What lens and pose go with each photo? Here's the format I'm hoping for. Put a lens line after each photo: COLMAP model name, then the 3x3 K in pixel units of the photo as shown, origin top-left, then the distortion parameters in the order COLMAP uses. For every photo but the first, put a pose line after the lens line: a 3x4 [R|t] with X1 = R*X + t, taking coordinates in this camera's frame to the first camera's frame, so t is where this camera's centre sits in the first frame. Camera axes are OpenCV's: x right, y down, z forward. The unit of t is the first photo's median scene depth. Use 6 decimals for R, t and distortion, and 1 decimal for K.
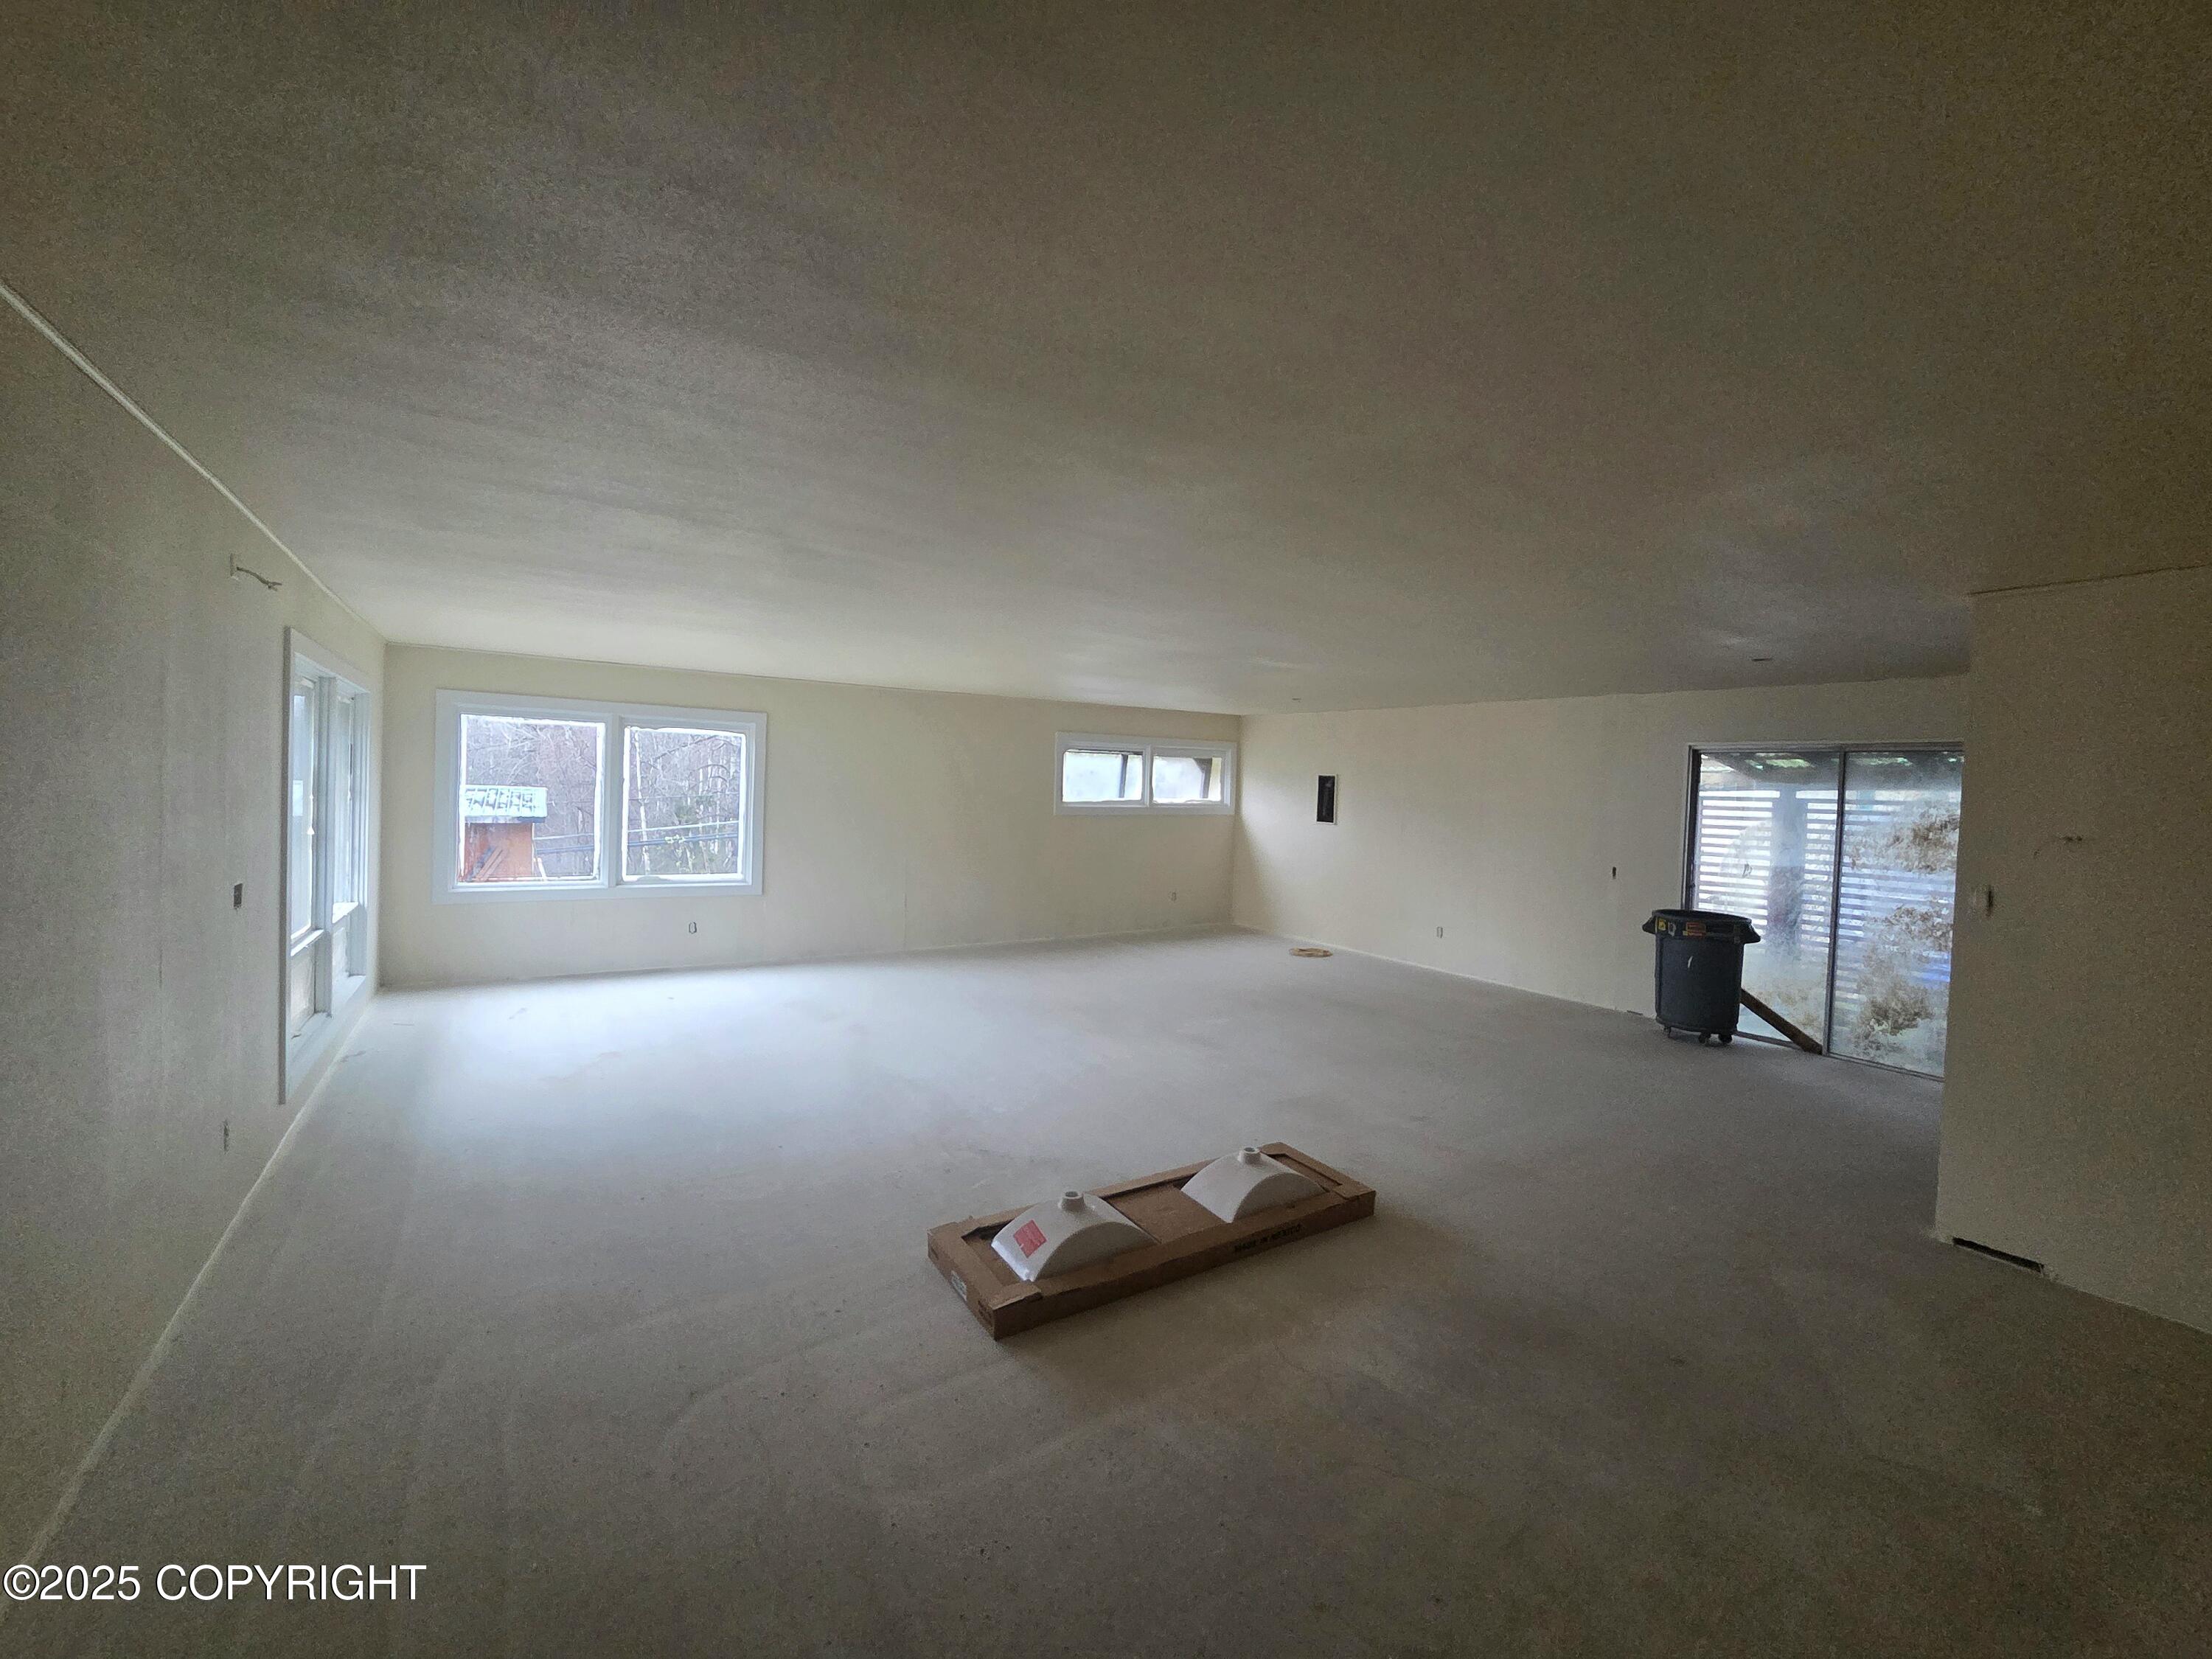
lens RADIAL K [[905.7, 0, 1097.1], [0, 905.7, 798.5], [0, 0, 1]] dist [0.001465, 0.000210]
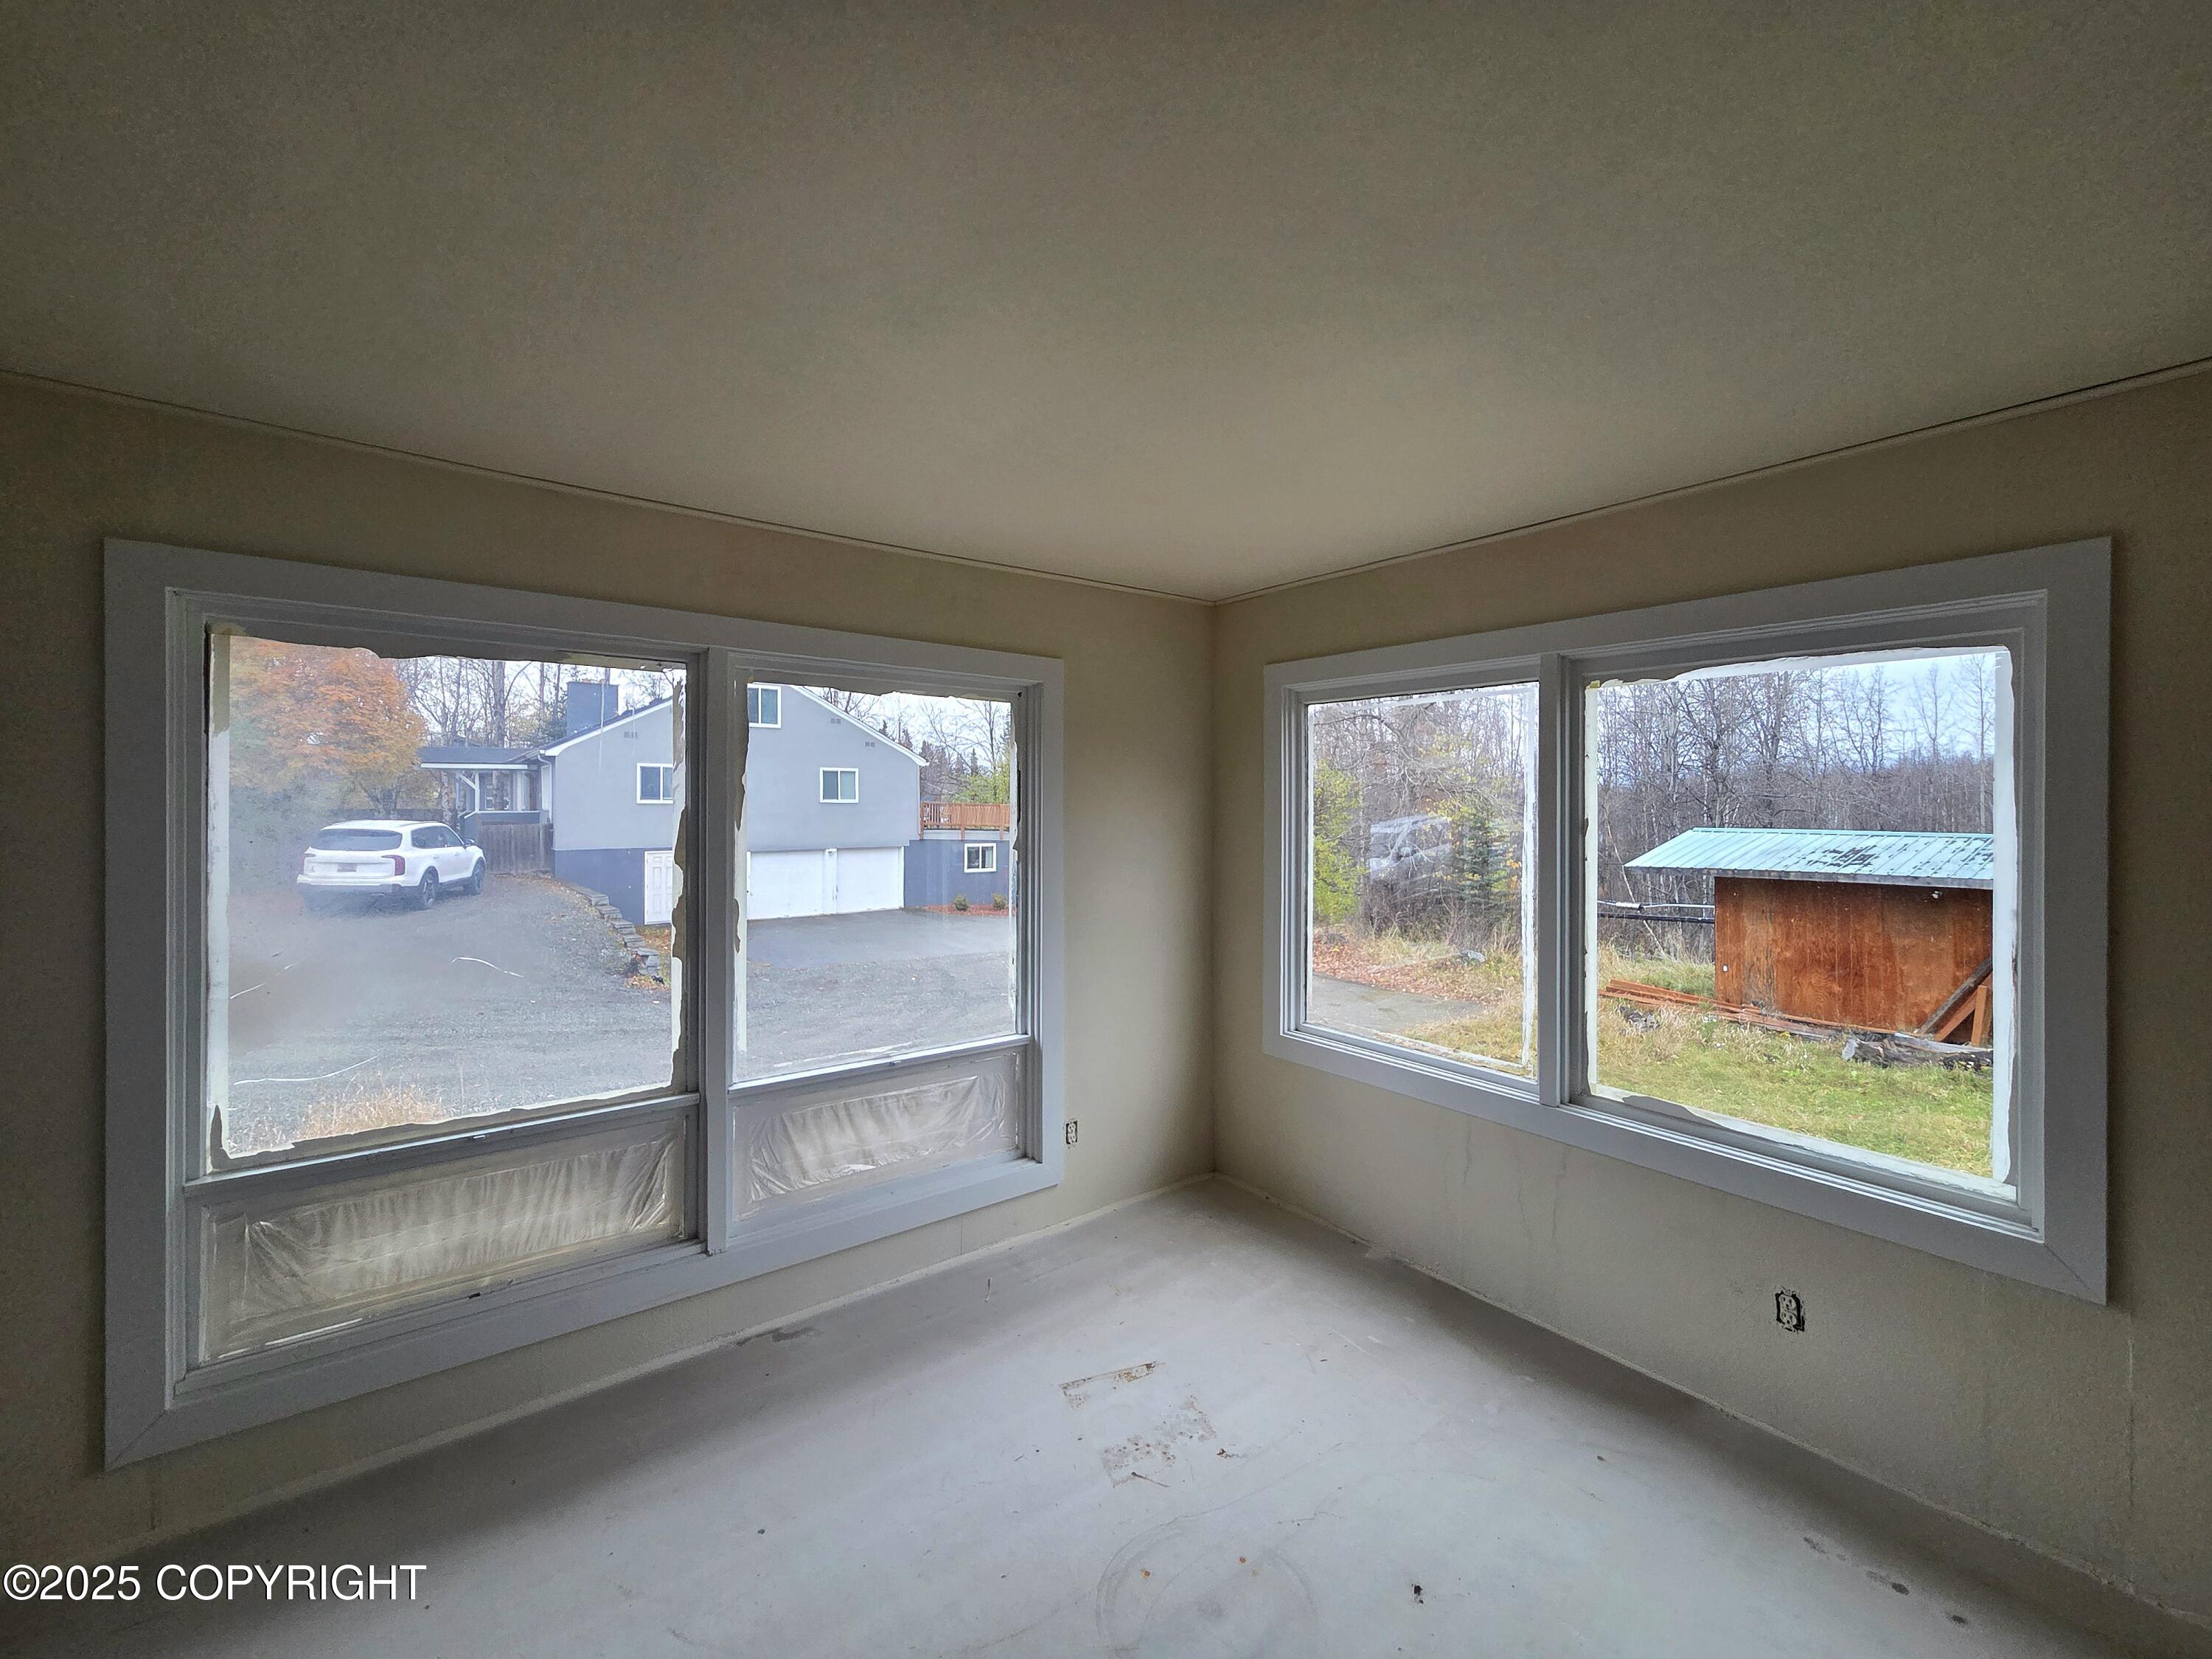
lens RADIAL K [[905.7, 0, 1097.1], [0, 905.7, 798.5], [0, 0, 1]] dist [0.001465, 0.000210]
pose [[0.106698, -0.034087, -0.993707, -0.168581], [-0.013268, 0.999274, -0.035702, -0.016030], [0.994203, 0.016994, 0.106168, 0.764870]]
